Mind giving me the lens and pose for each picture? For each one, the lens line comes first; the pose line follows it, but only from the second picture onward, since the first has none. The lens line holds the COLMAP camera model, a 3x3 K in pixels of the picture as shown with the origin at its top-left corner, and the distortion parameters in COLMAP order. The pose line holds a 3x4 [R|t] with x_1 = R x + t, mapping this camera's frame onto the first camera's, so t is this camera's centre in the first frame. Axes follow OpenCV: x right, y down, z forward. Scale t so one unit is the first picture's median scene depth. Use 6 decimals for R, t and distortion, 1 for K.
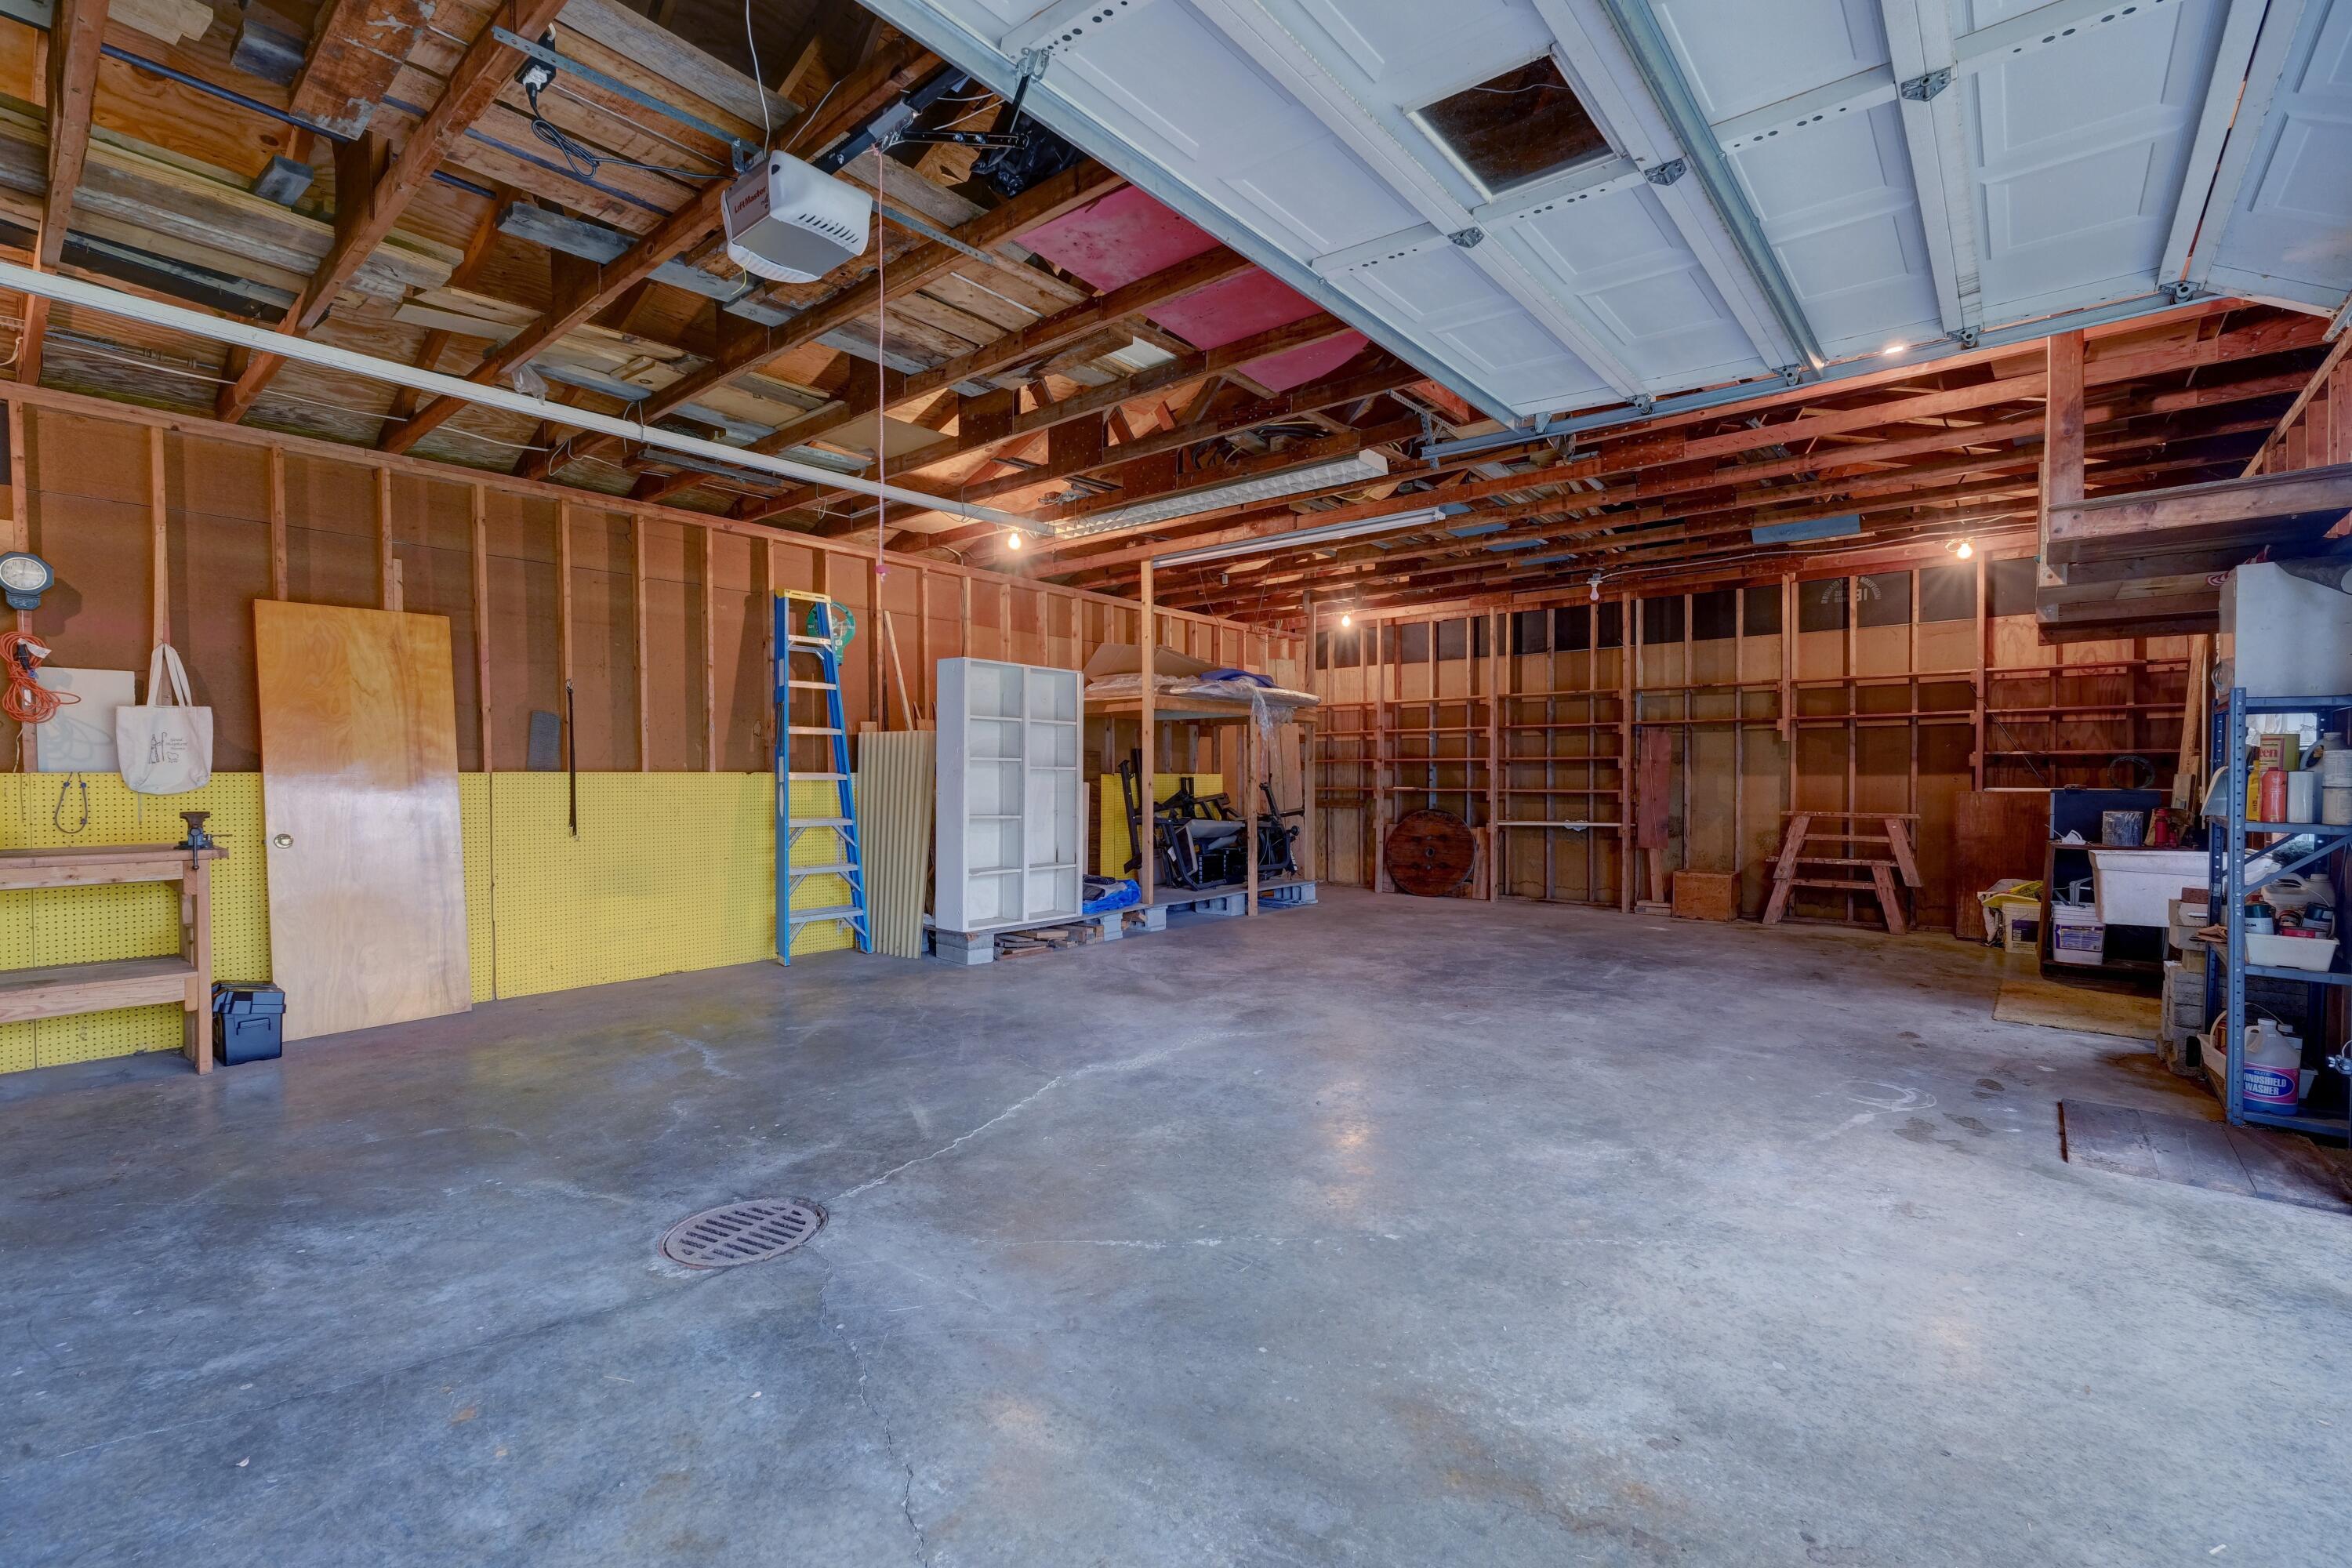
lens RADIAL K [[1035.1, 0, 1176.0], [0, 1035.1, 784.0], [0, 0, 1]] dist [-0.000067, 0.000014]
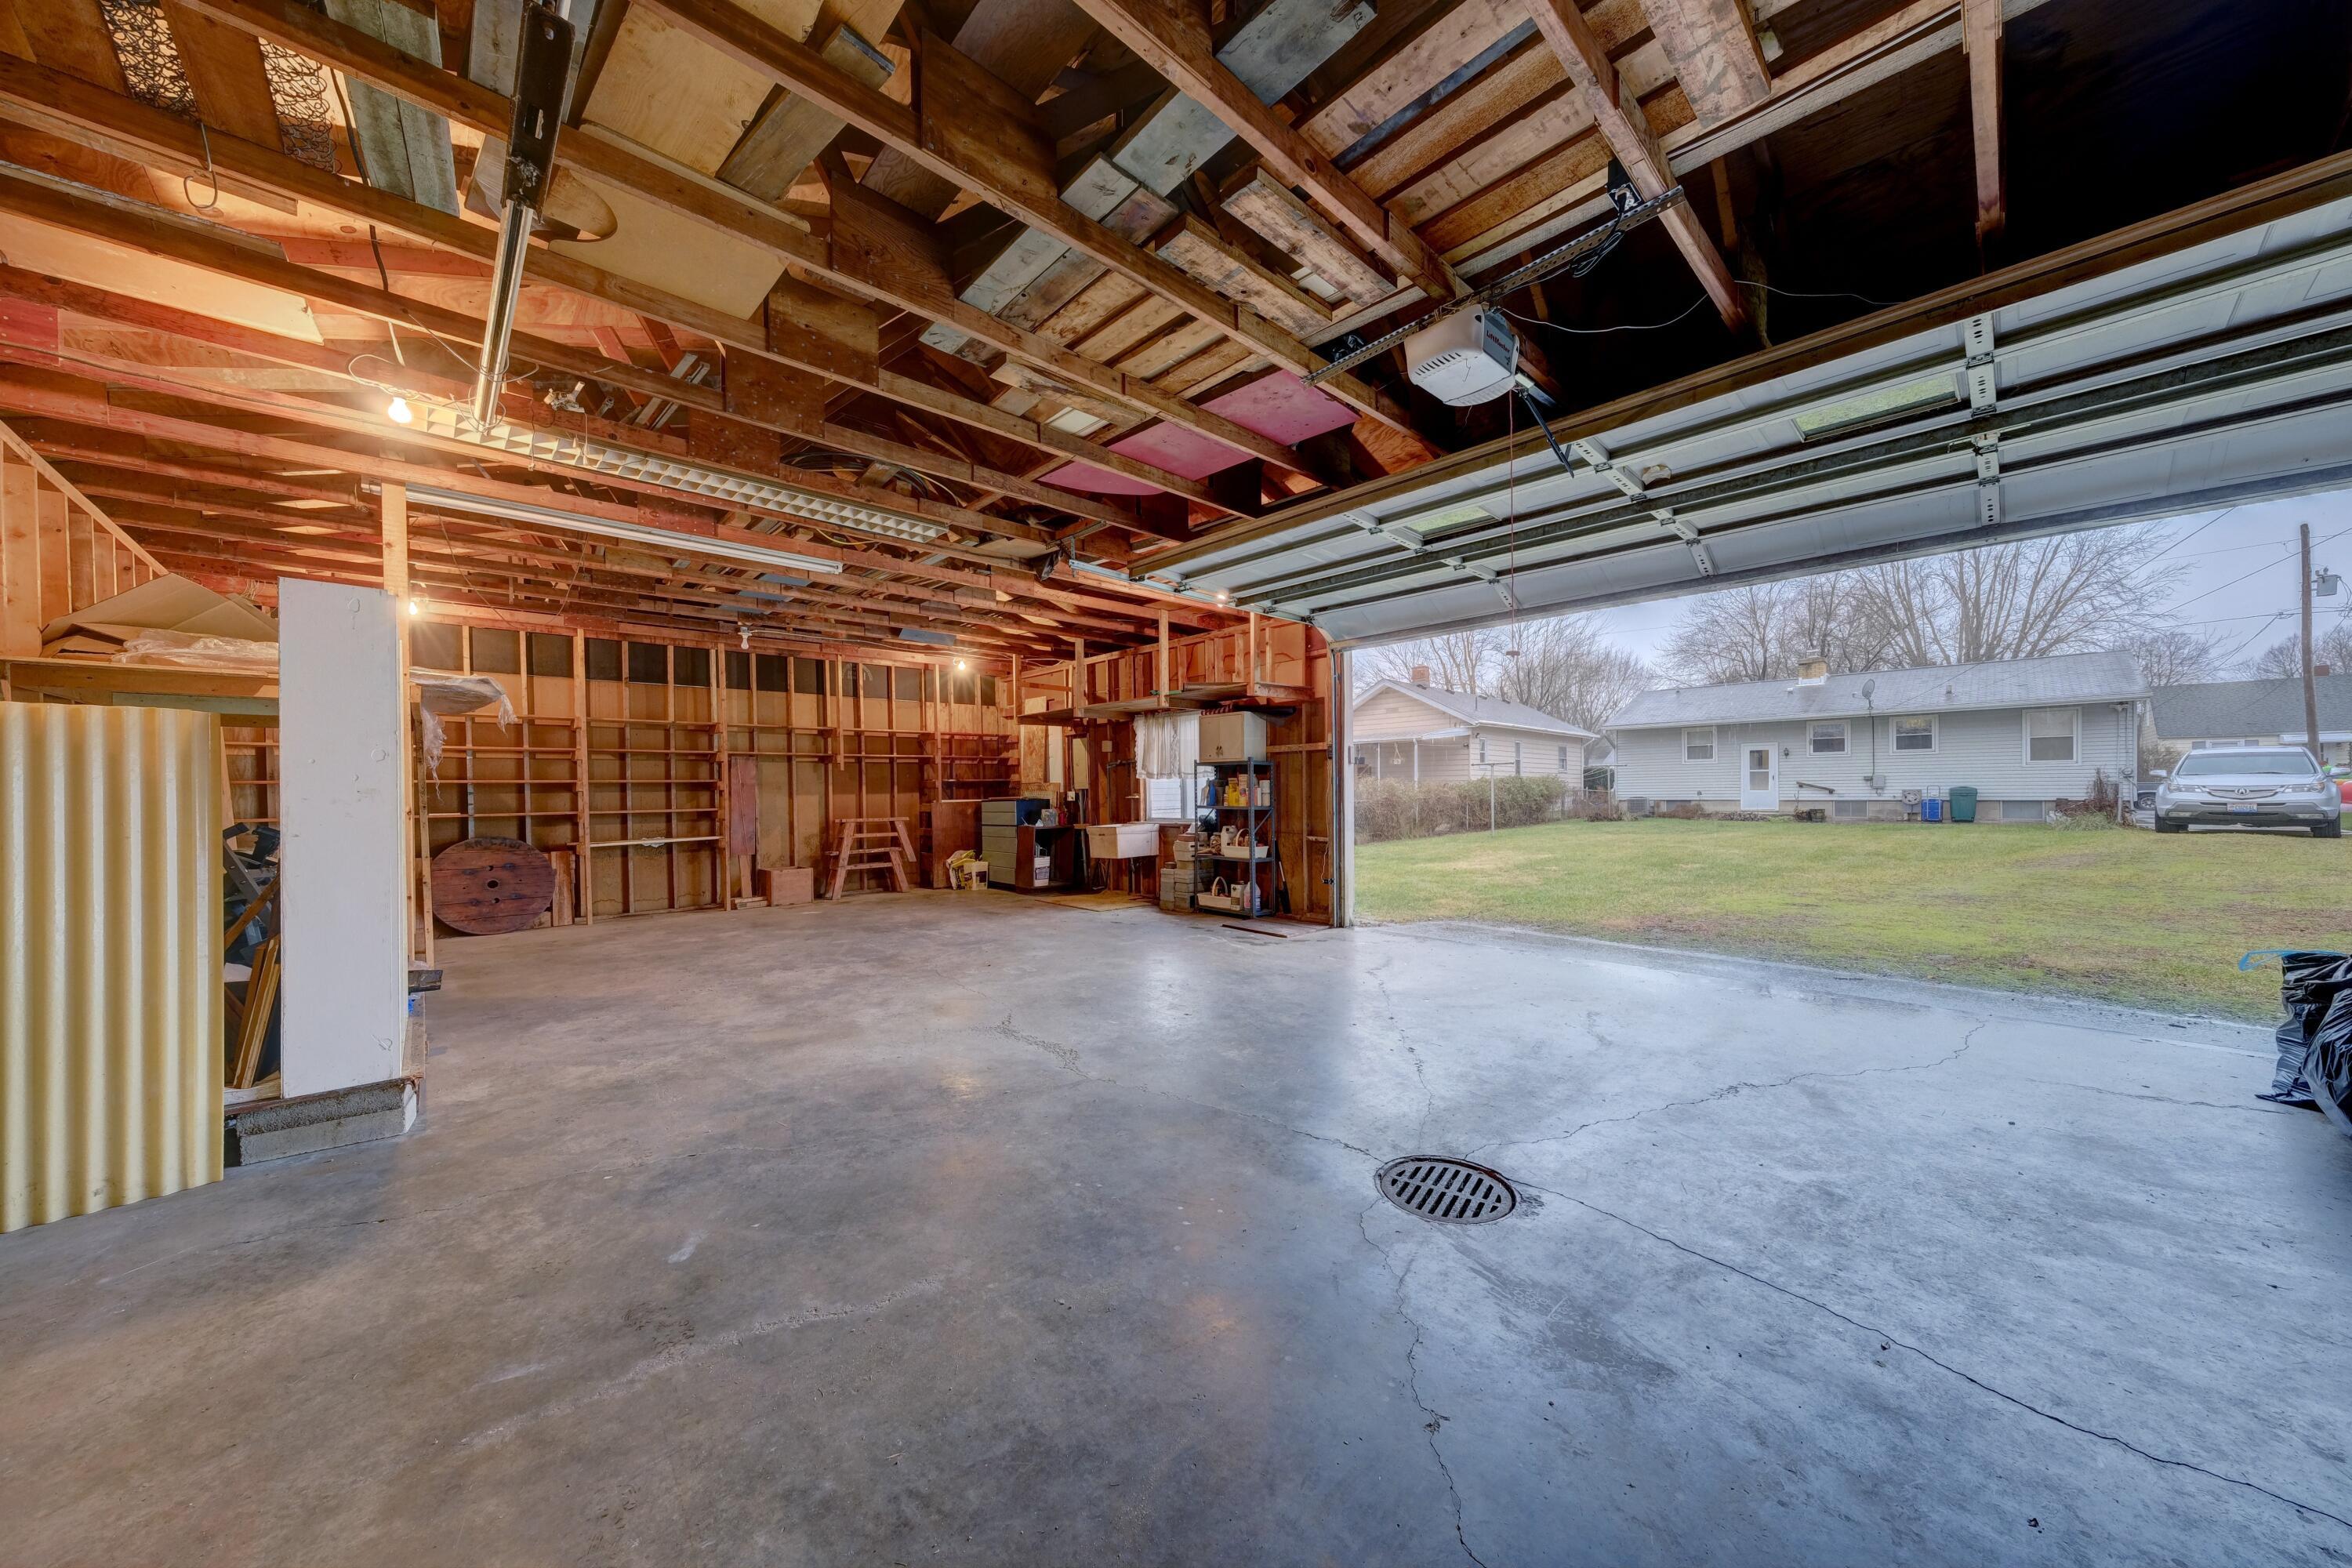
lens RADIAL K [[793.6, 0, 1176.0], [0, 793.6, 784.0], [0, 0, 1]] dist [-0.001222, 0.000239]
pose [[0.120393, 0.006199, 0.992707, -0.436985], [0.021178, 0.999737, -0.008811, -0.003059], [-0.992500, 0.022084, 0.120230, 0.391662]]
